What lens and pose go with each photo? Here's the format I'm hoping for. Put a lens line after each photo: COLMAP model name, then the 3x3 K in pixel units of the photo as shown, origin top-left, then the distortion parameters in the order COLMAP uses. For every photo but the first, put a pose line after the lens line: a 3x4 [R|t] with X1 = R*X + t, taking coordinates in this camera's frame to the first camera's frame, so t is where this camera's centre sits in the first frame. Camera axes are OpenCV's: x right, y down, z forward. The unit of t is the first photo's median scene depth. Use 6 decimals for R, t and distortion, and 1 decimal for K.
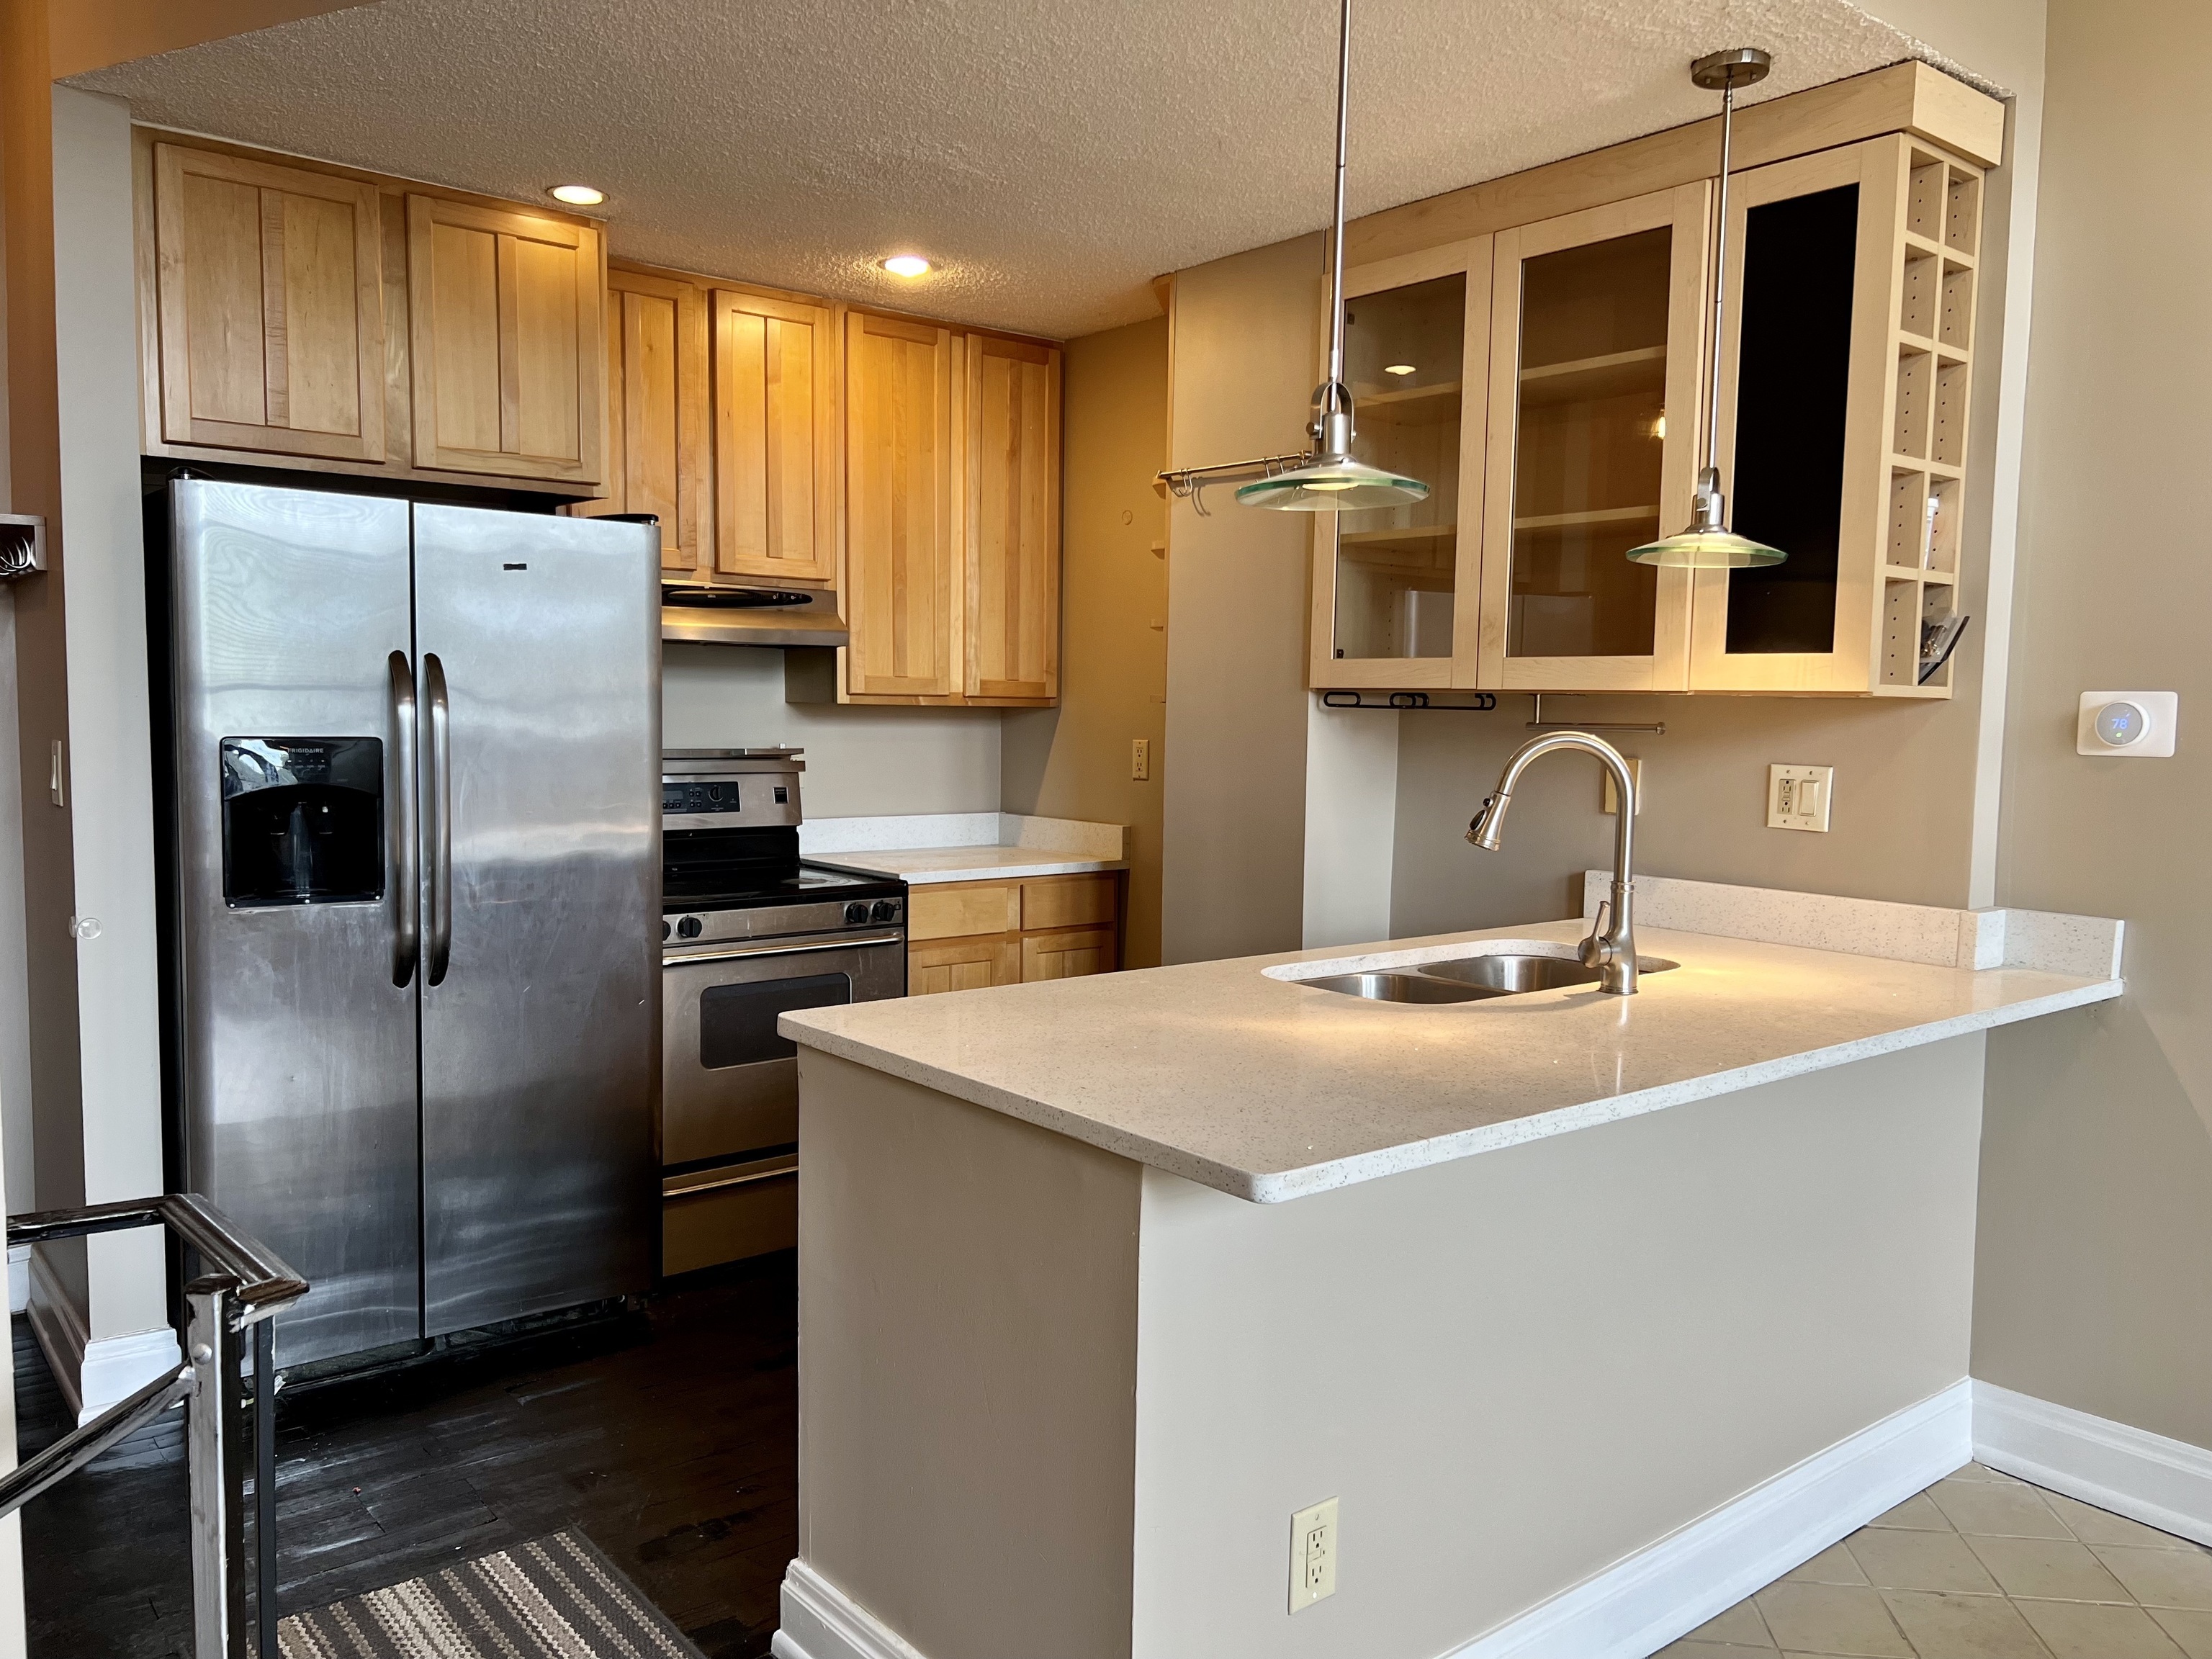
lens RADIAL K [[1665.4, 0, 1114.7], [0, 1665.4, 828.1], [0, 0, 1]] dist [0.035239, -0.004130]
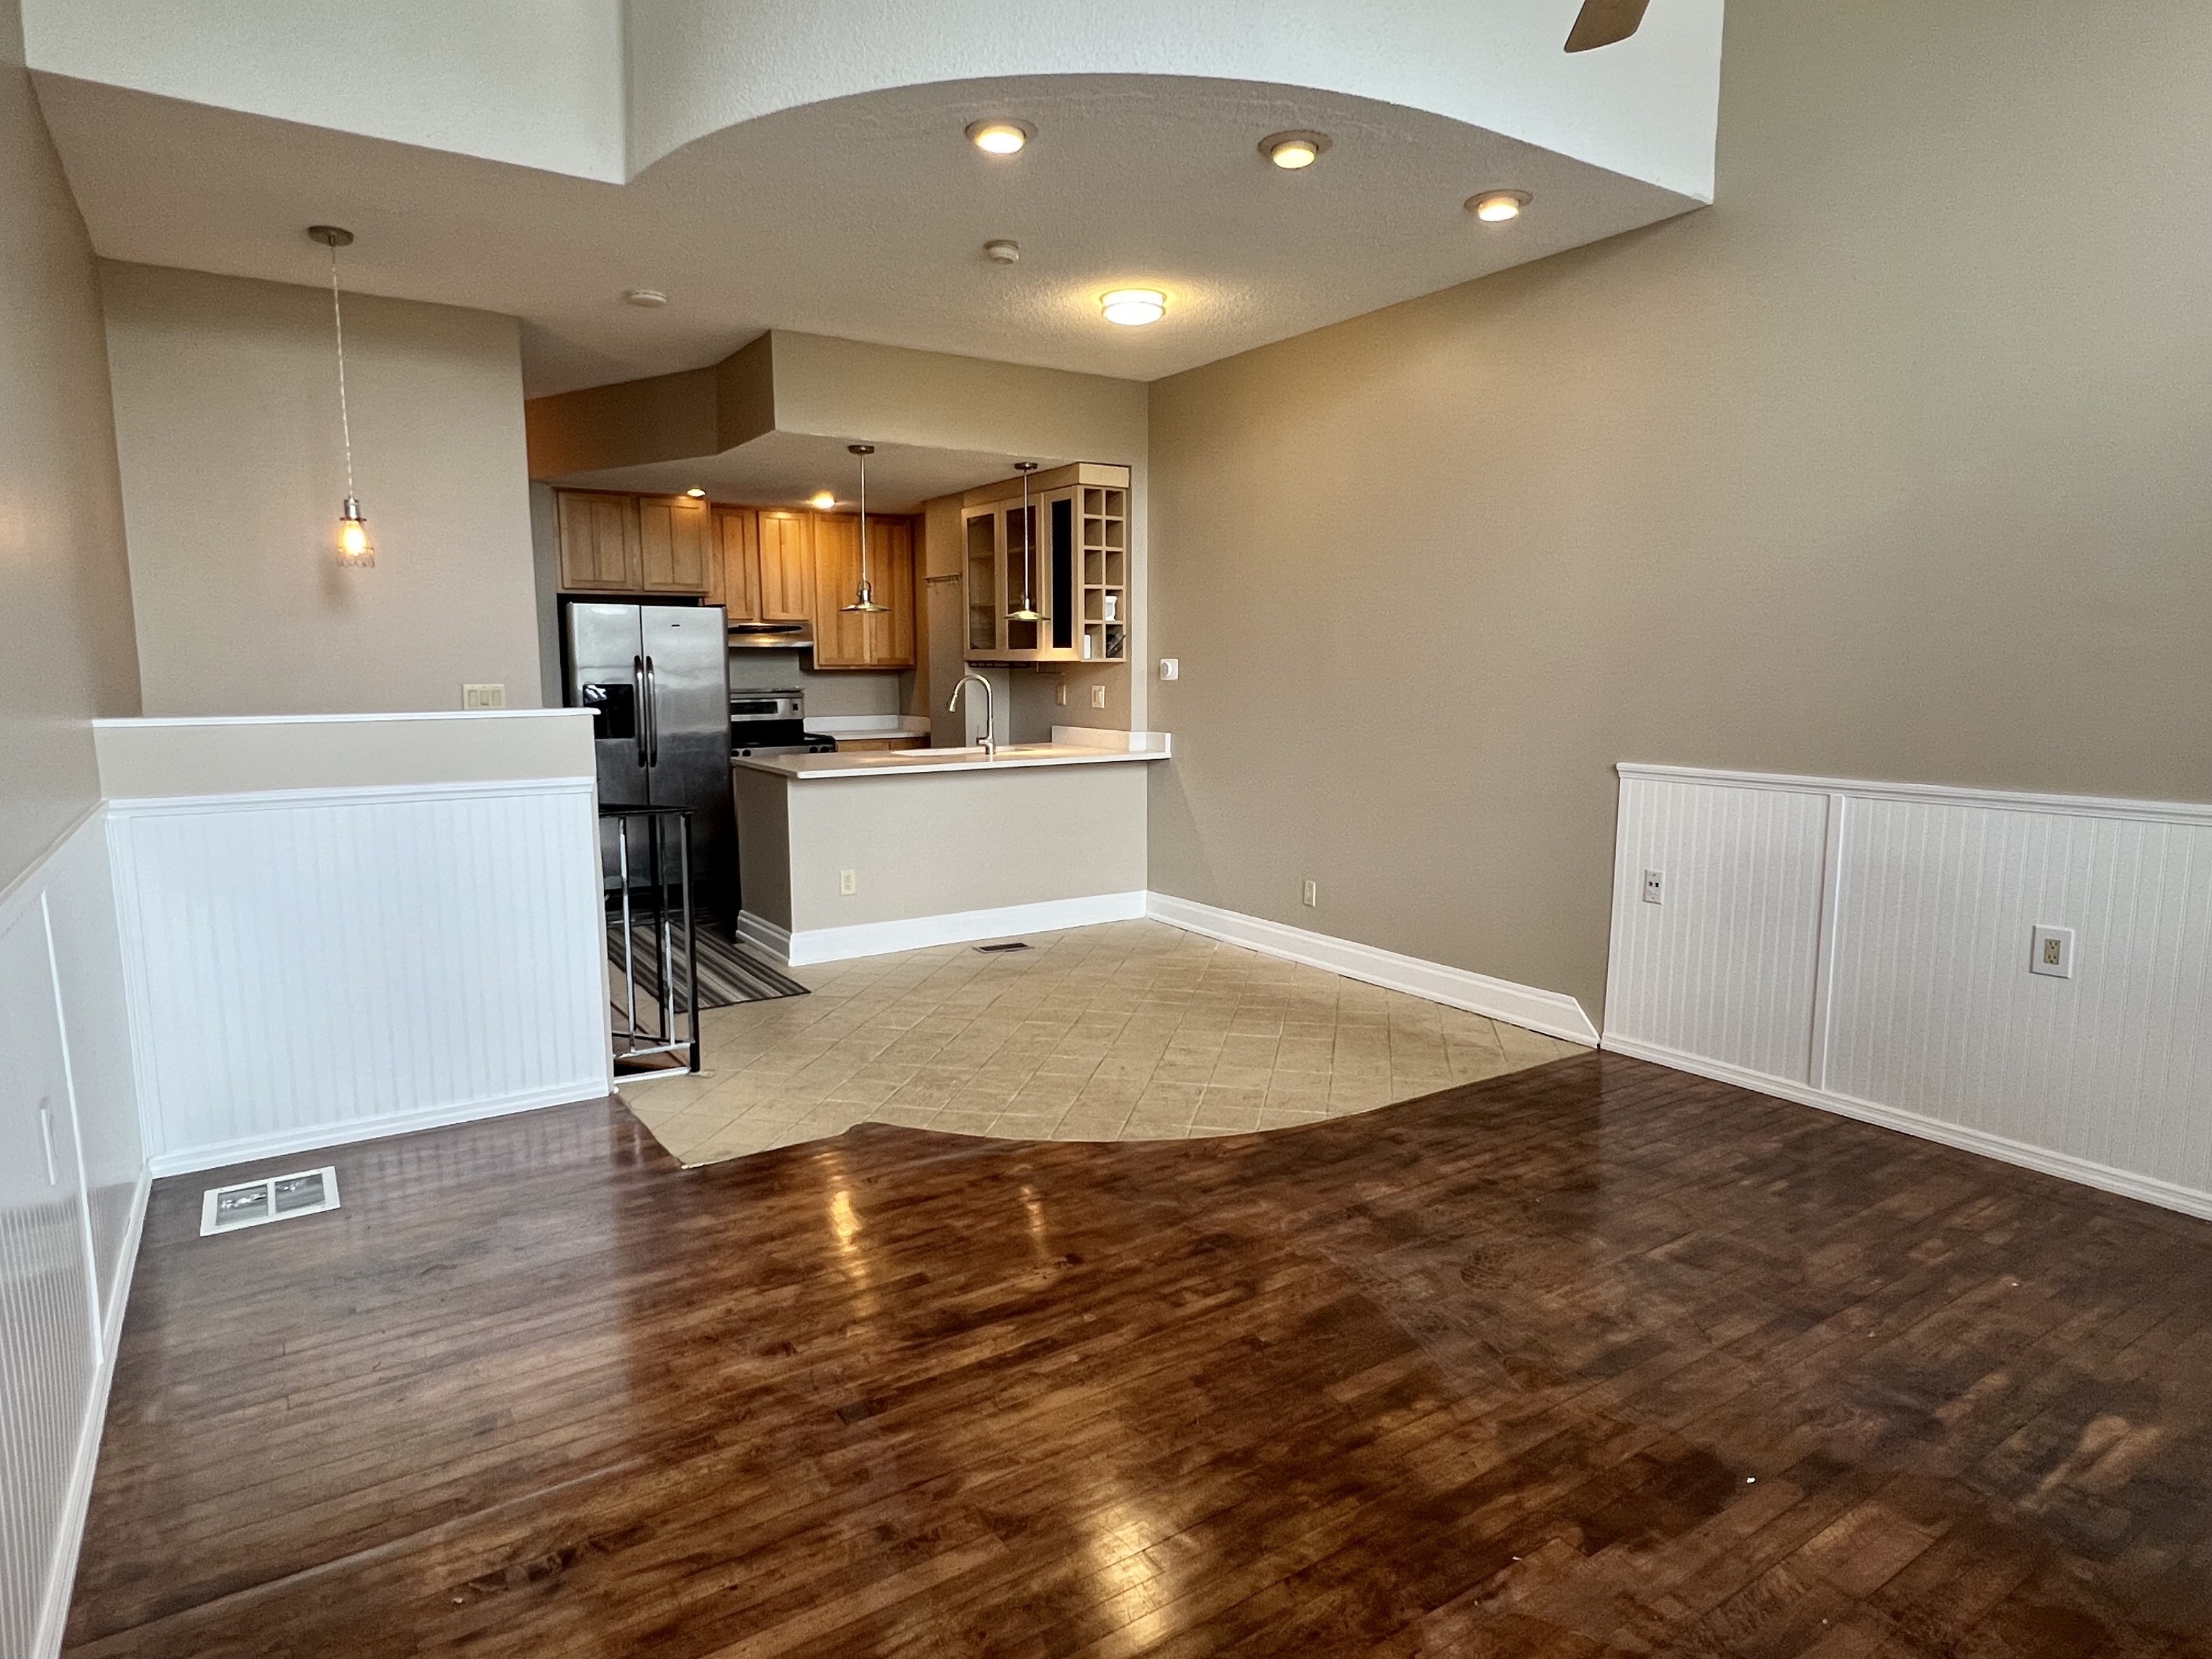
lens RADIAL K [[1277.1, 0, 1096.6], [0, 1277.1, 832.7], [0, 0, 1]] dist [0.000656, 0.000094]
pose [[0.993630, -0.004923, -0.112585, 0.596616], [0.011348, 0.998338, 0.056499, 0.084611], [0.112120, -0.057416, 0.992035, -1.106214]]
